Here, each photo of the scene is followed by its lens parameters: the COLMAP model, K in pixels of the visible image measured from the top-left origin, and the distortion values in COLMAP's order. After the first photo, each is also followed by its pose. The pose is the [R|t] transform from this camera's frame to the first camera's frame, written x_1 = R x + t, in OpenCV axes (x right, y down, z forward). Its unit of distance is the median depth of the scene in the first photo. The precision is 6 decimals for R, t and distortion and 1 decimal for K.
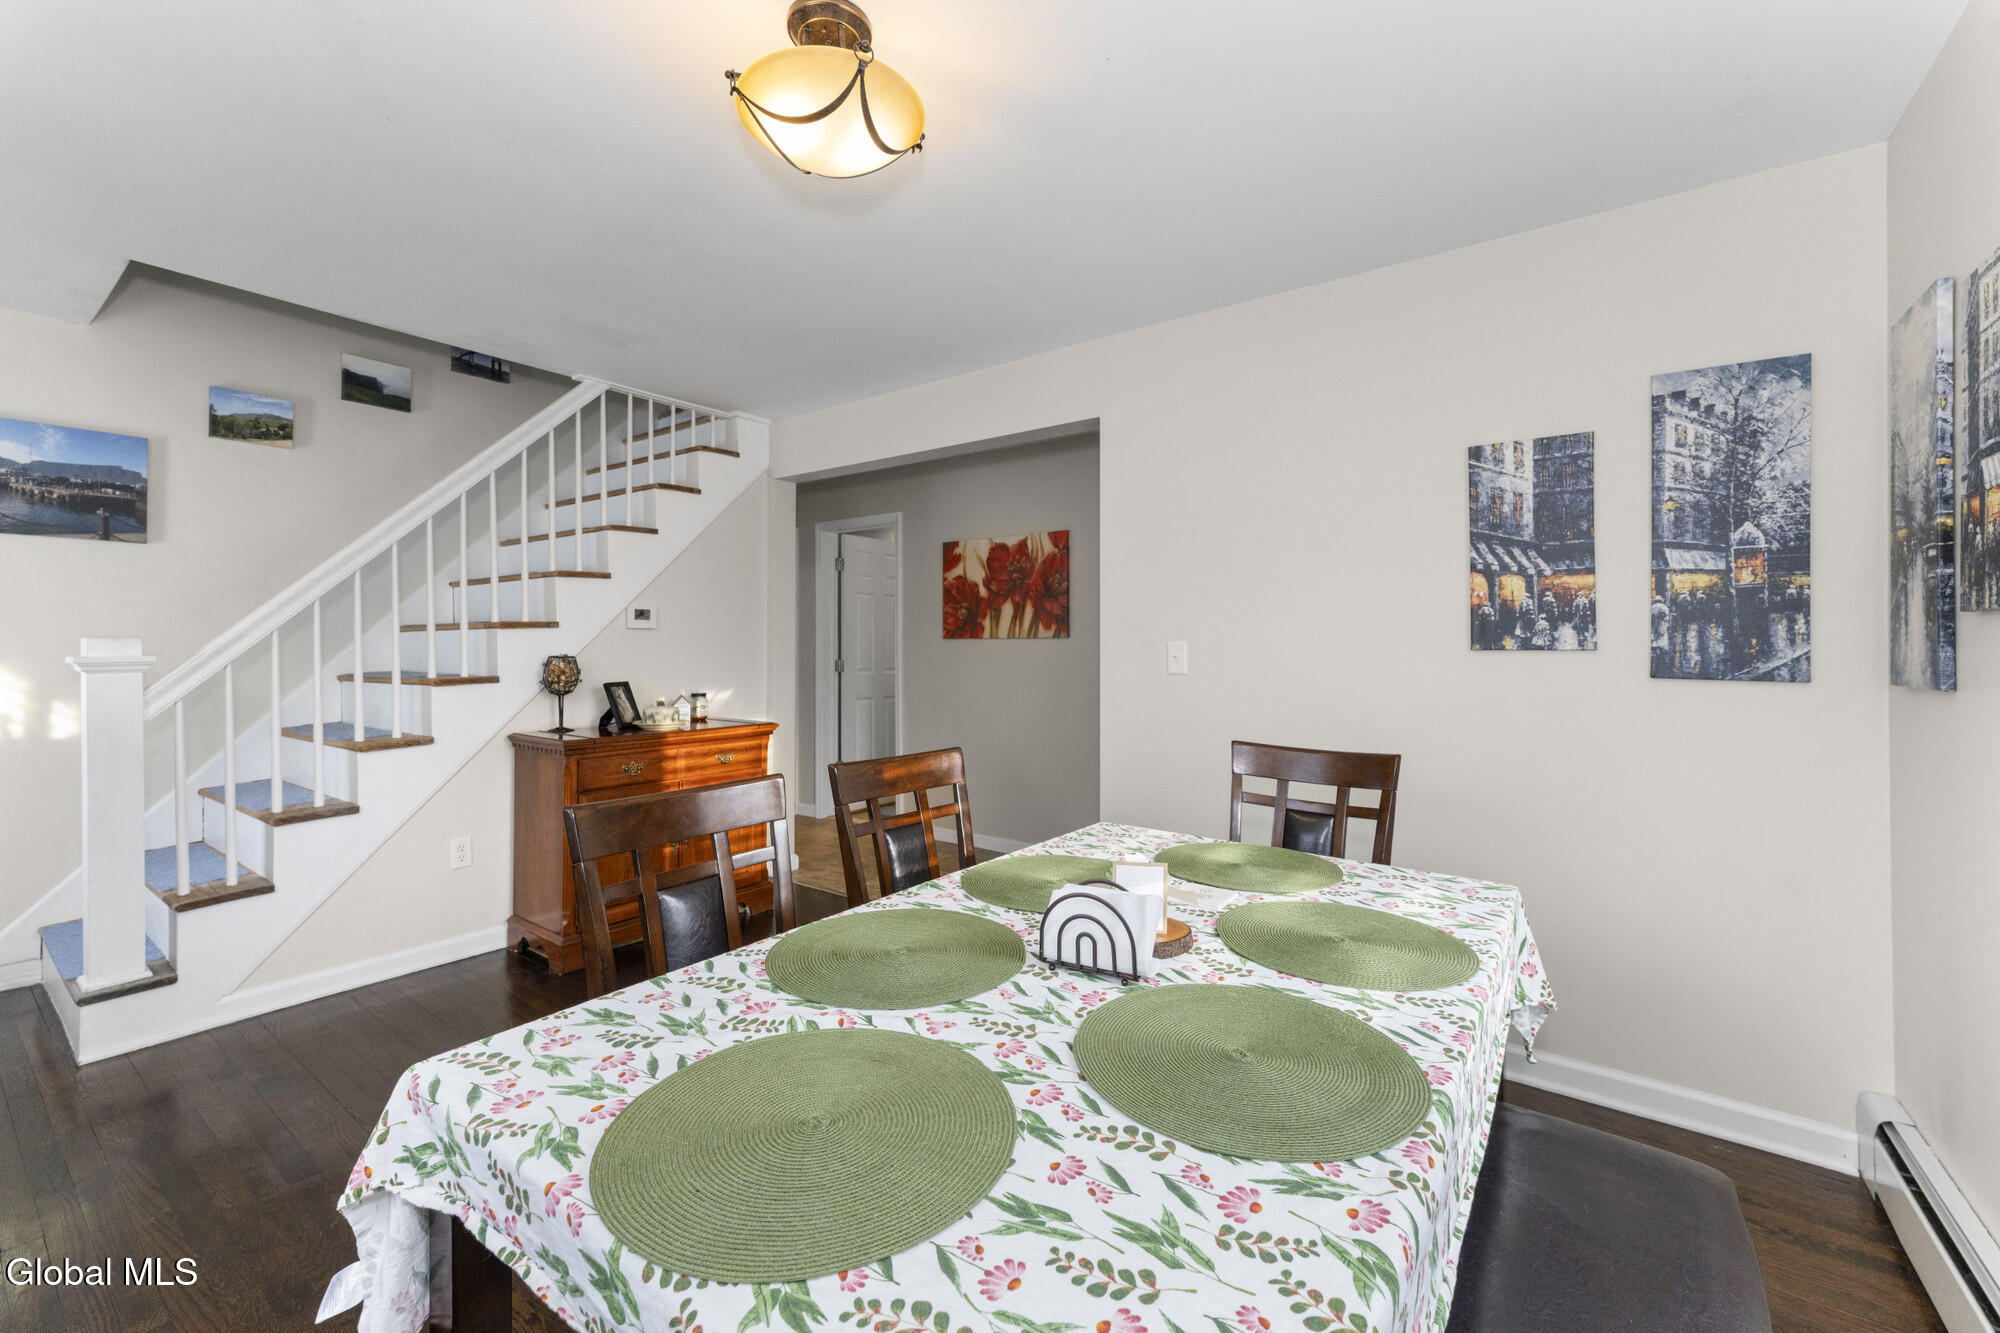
lens RADIAL K [[802.5, 0, 1001.0], [0, 802.5, 650.9], [0, 0, 1]] dist [-0.004566, 0.000146]
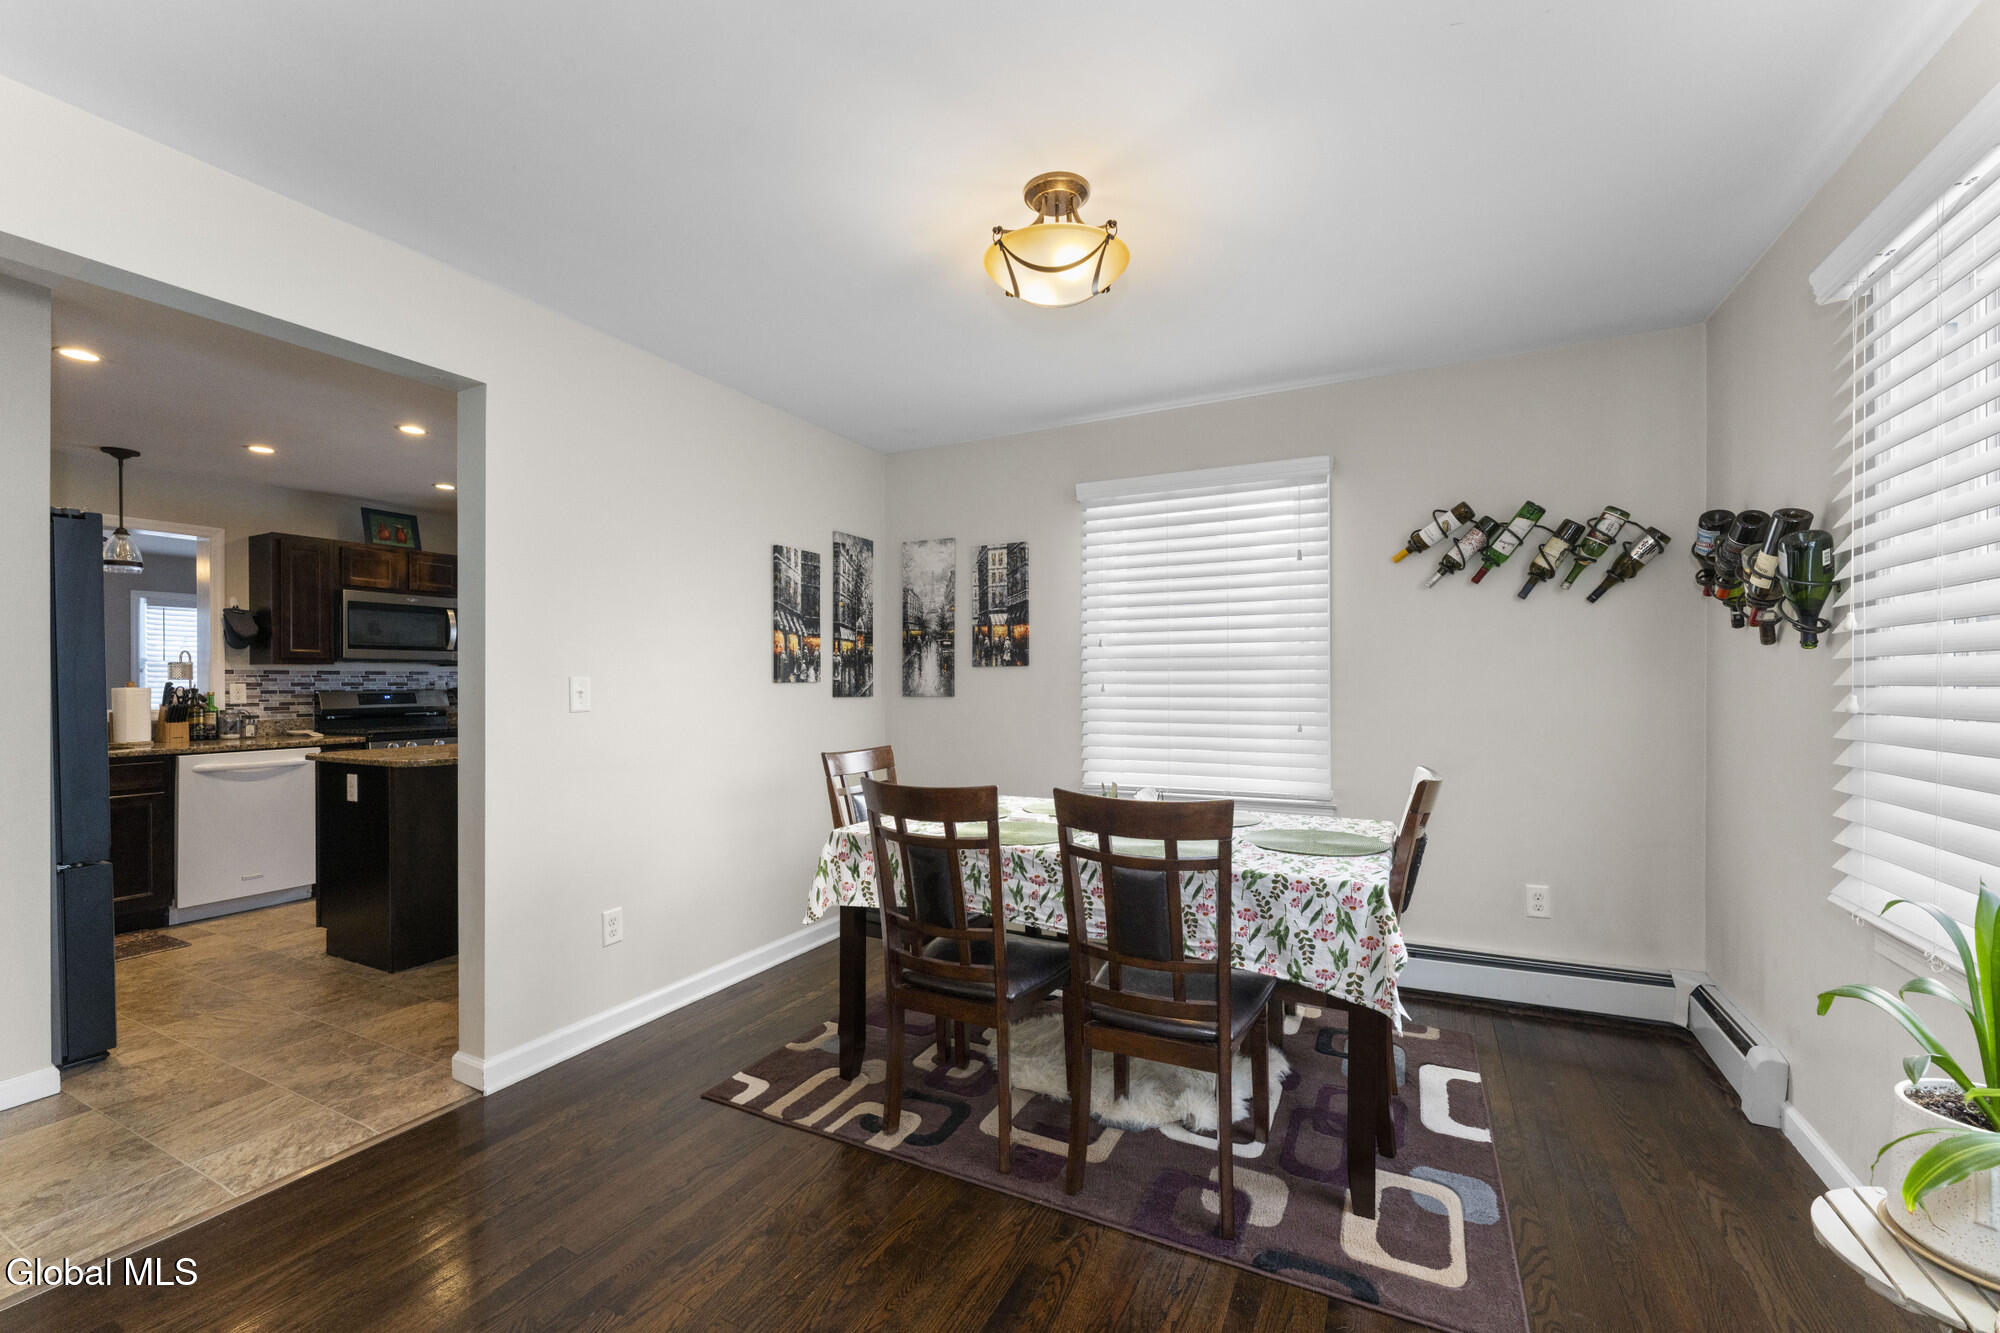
lens RADIAL K [[802.5, 0, 997.4], [0, 802.5, 684.0], [0, 0, 1]] dist [-0.004566, 0.000146]
pose [[-0.152778, -0.007566, 0.988232, -0.999473], [0.006440, 0.999942, 0.008651, -0.009396], [-0.988240, 0.007686, -0.152720, 0.879428]]
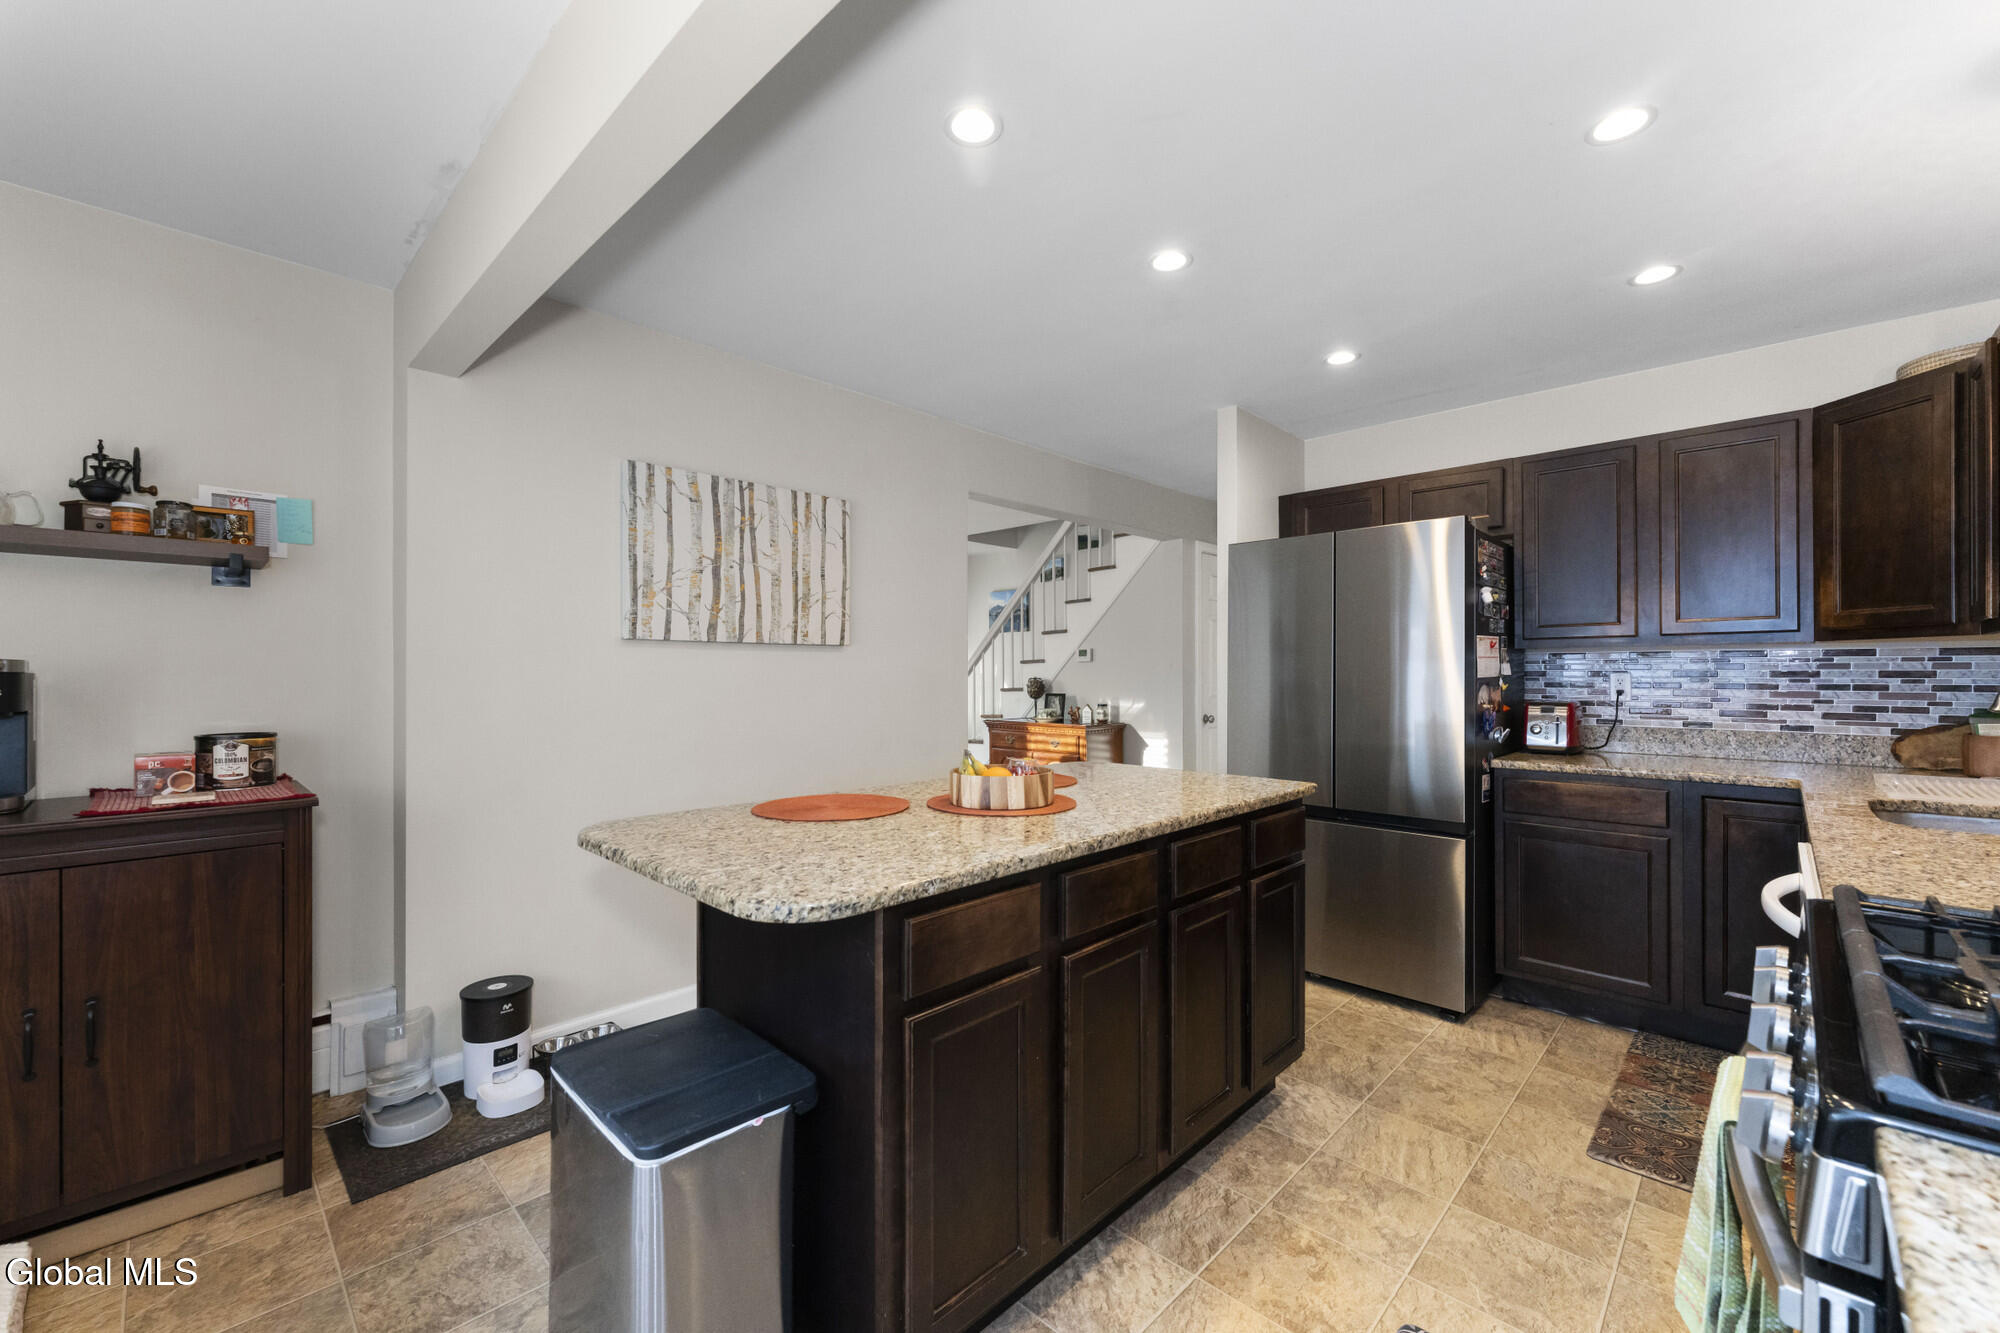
lens RADIAL K [[802.5, 0, 1000.0], [0, 802.5, 671.9], [0, 0, 1]] dist [-0.004566, 0.000146]
pose [[-0.149120, -0.007208, -0.988793, 1.219579], [-0.006844, 0.999957, -0.006258, 0.002088], [0.988795, 0.005834, -0.149163, 1.147783]]
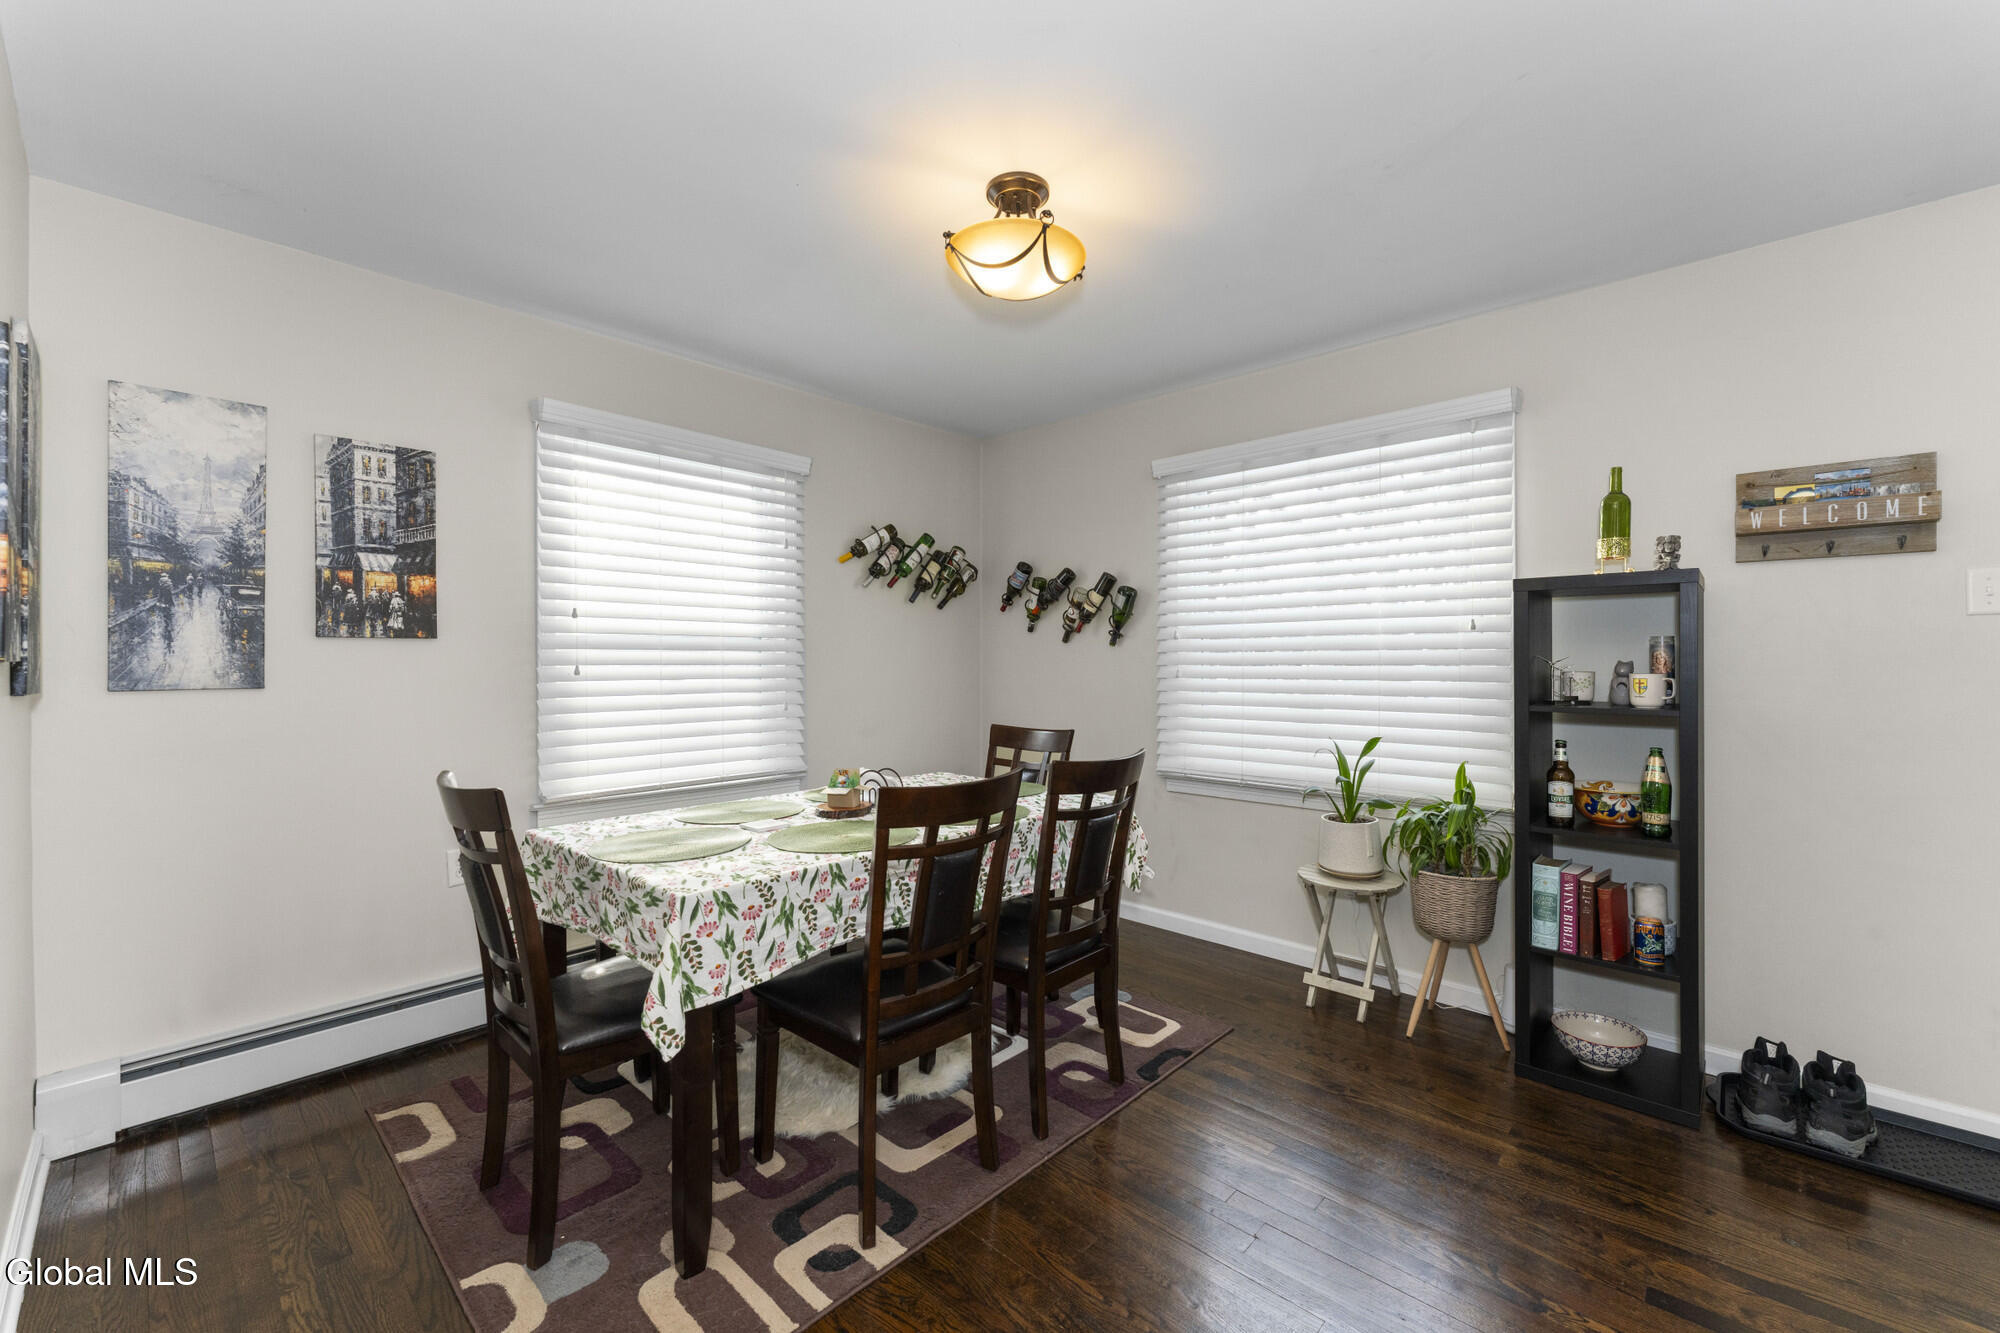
lens RADIAL K [[802.5, 0, 994.0], [0, 802.5, 659.2], [0, 0, 1]] dist [-0.004566, 0.000146]
pose [[-0.990510, -0.005832, 0.137316, -0.245715], [-0.005546, 0.999982, 0.002468, -0.010725], [-0.137328, 0.001683, -0.990524, 1.586945]]
